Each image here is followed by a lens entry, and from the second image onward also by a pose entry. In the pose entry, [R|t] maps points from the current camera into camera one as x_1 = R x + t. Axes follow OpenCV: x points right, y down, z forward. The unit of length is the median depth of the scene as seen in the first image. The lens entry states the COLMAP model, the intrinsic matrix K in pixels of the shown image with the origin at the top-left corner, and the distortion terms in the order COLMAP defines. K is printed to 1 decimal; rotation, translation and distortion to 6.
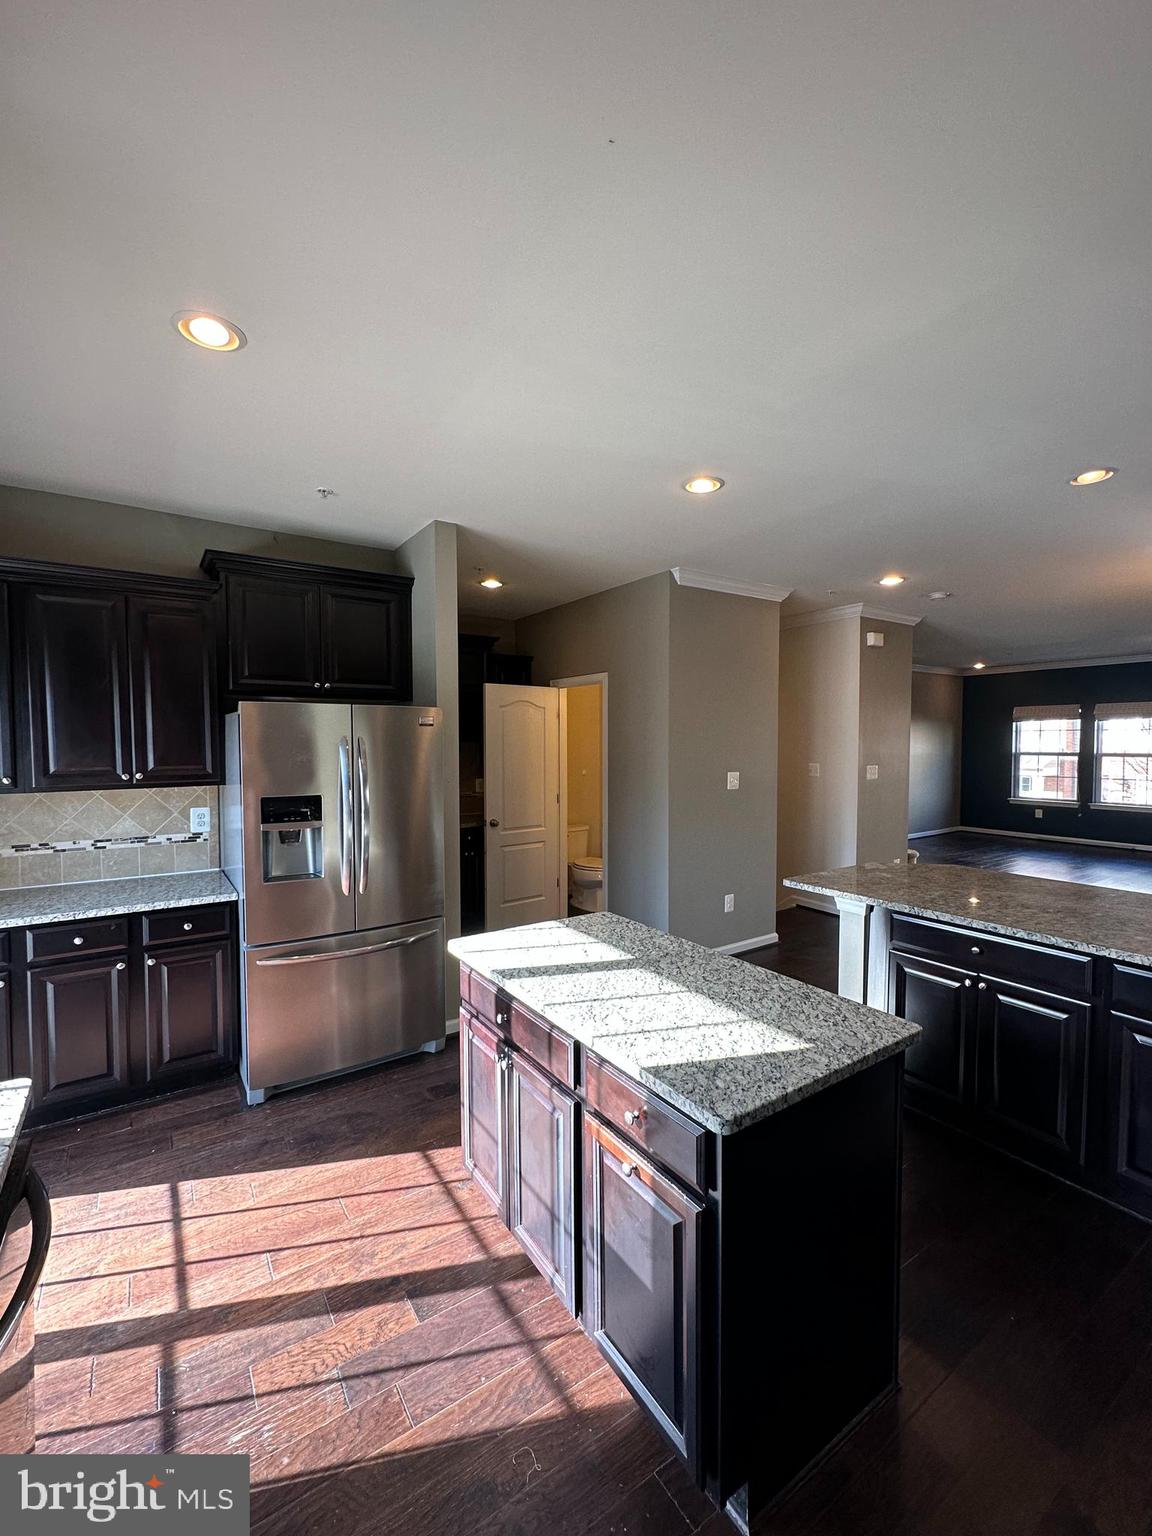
lens RADIAL K [[643.4, 0, 576.0], [0, 643.4, 768.0], [0, 0, 1]] dist [-0.000533, -0.000308]
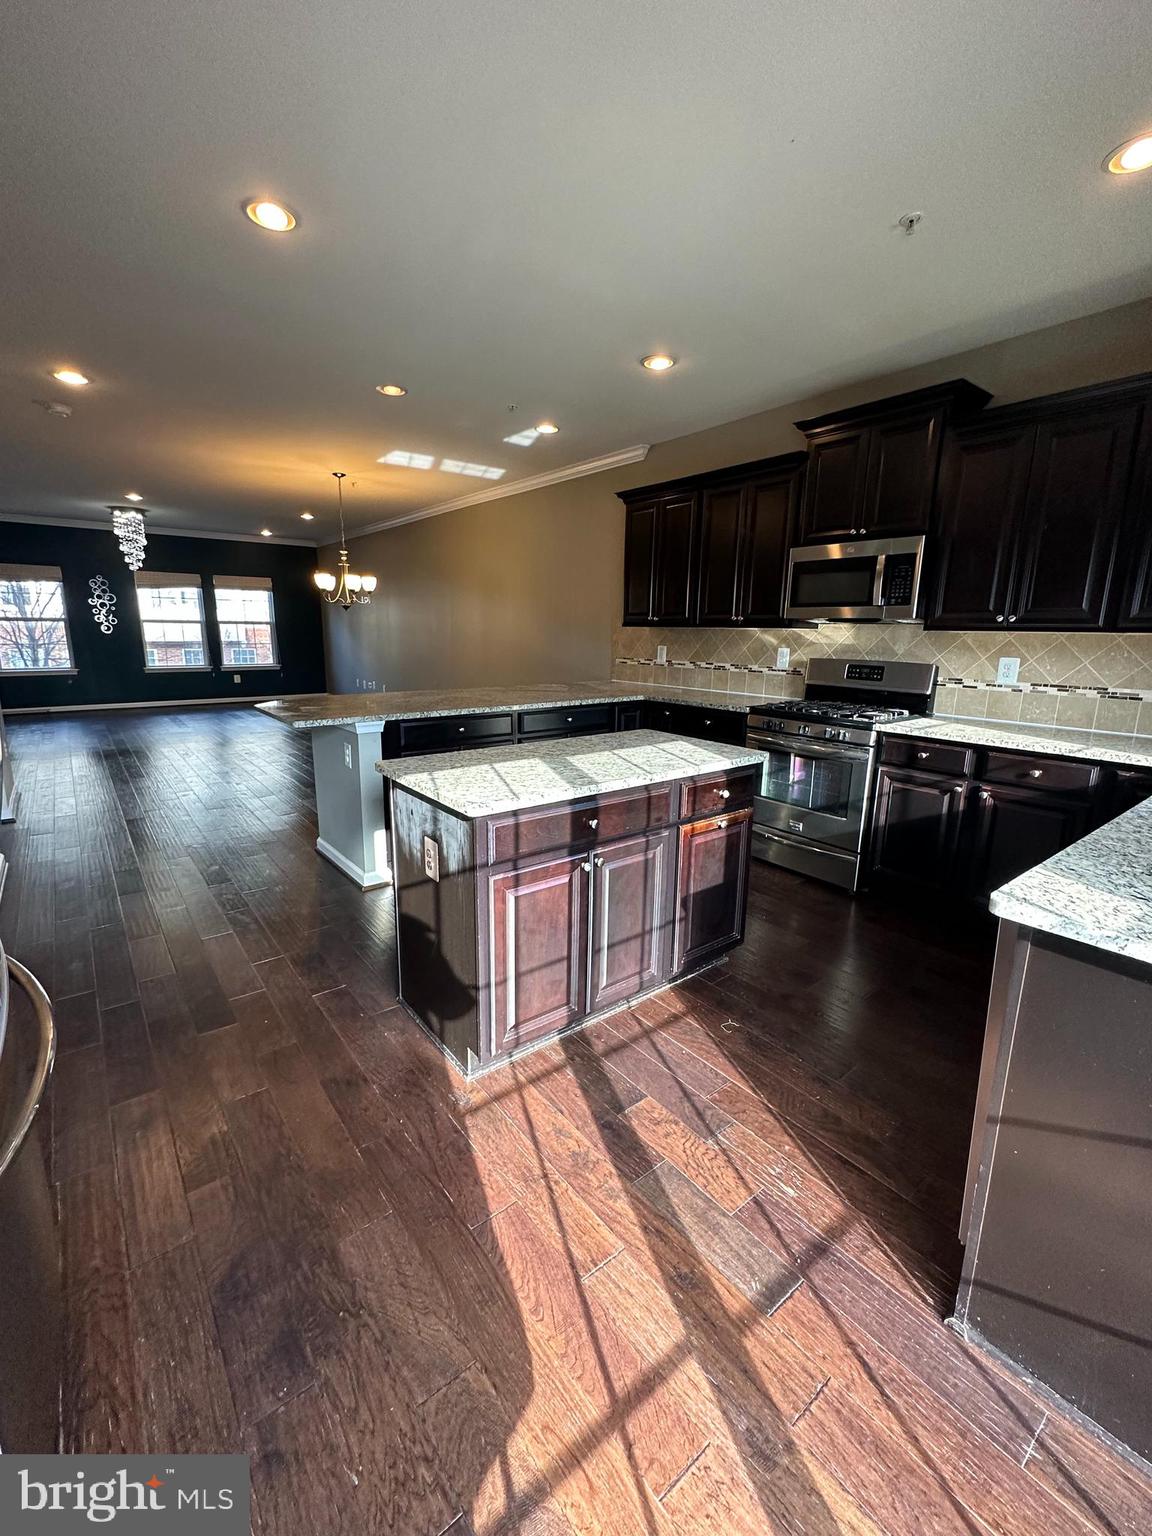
lens RADIAL K [[643.4, 0, 576.0], [0, 643.4, 768.0], [0, 0, 1]] dist [-0.000533, -0.000308]
pose [[-0.078142, -0.209786, 0.974620, -0.785987], [0.026073, 0.976845, 0.212355, 0.058580], [-0.996601, 0.042005, -0.070863, 0.785302]]
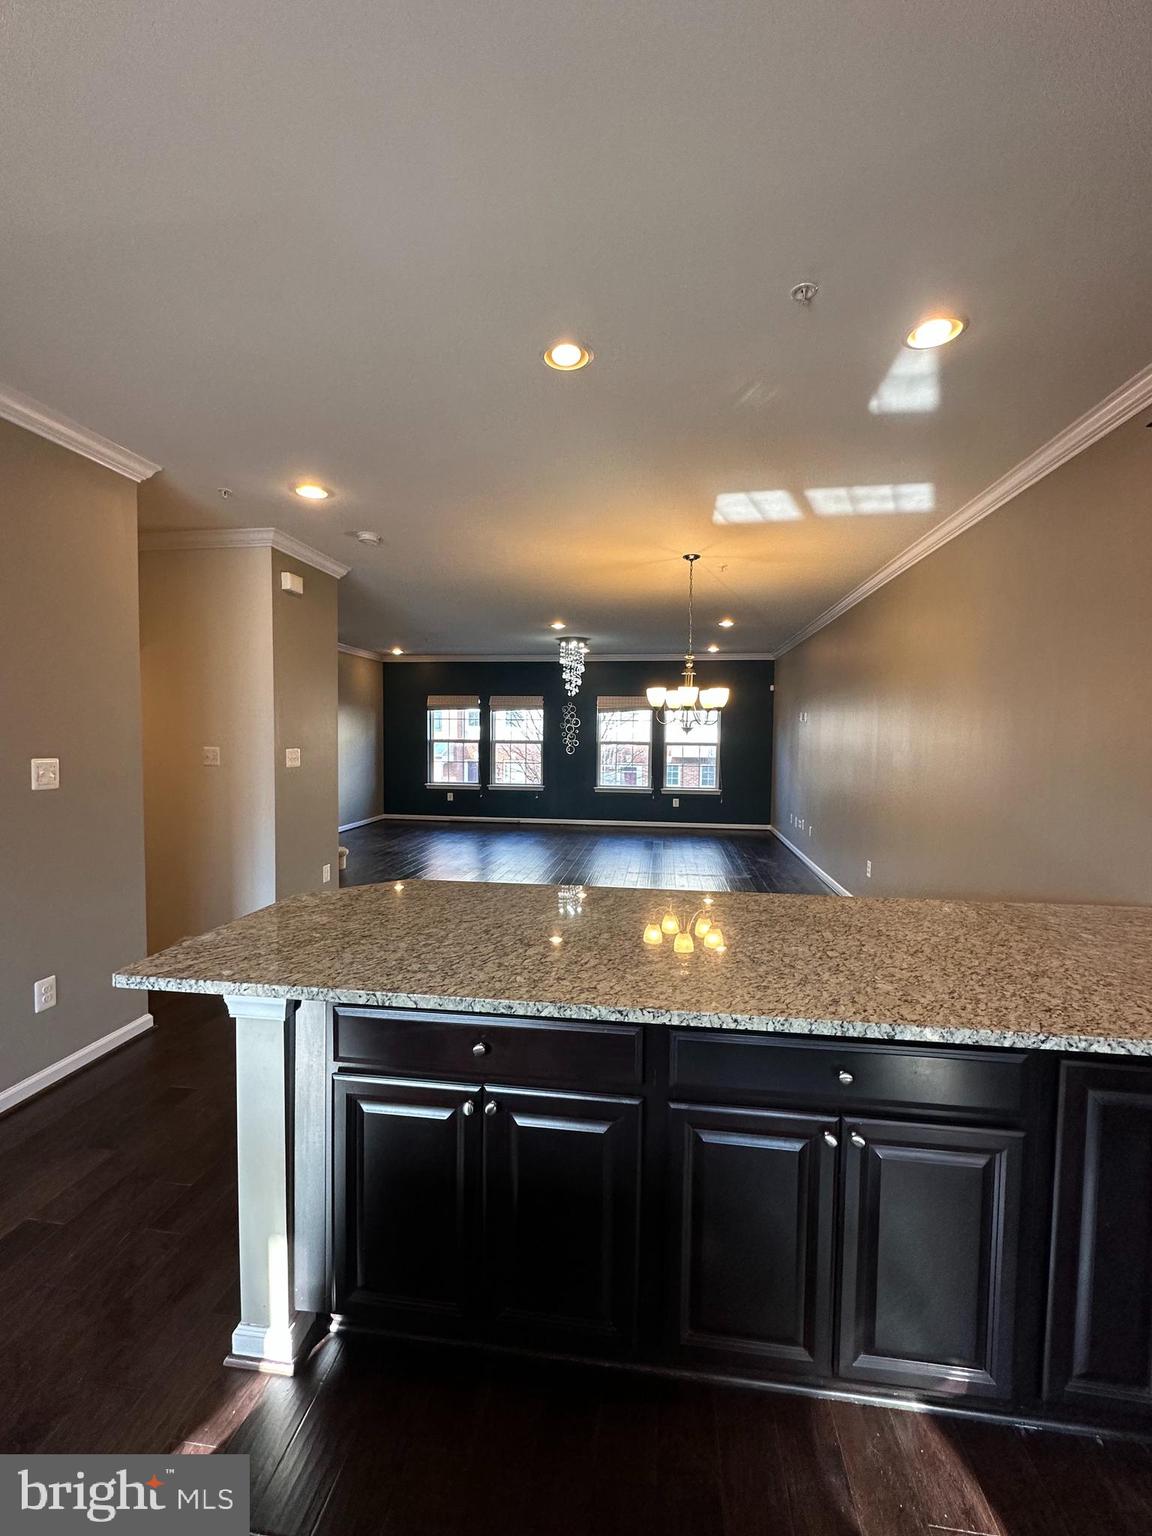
lens RADIAL K [[643.4, 0, 576.0], [0, 643.4, 768.0], [0, 0, 1]] dist [-0.000533, -0.000308]
pose [[0.664637, -0.028214, 0.746634, 0.240372], [0.019814, 0.999601, 0.020135, 0.021953], [-0.746904, 0.001411, 0.664931, 0.515258]]
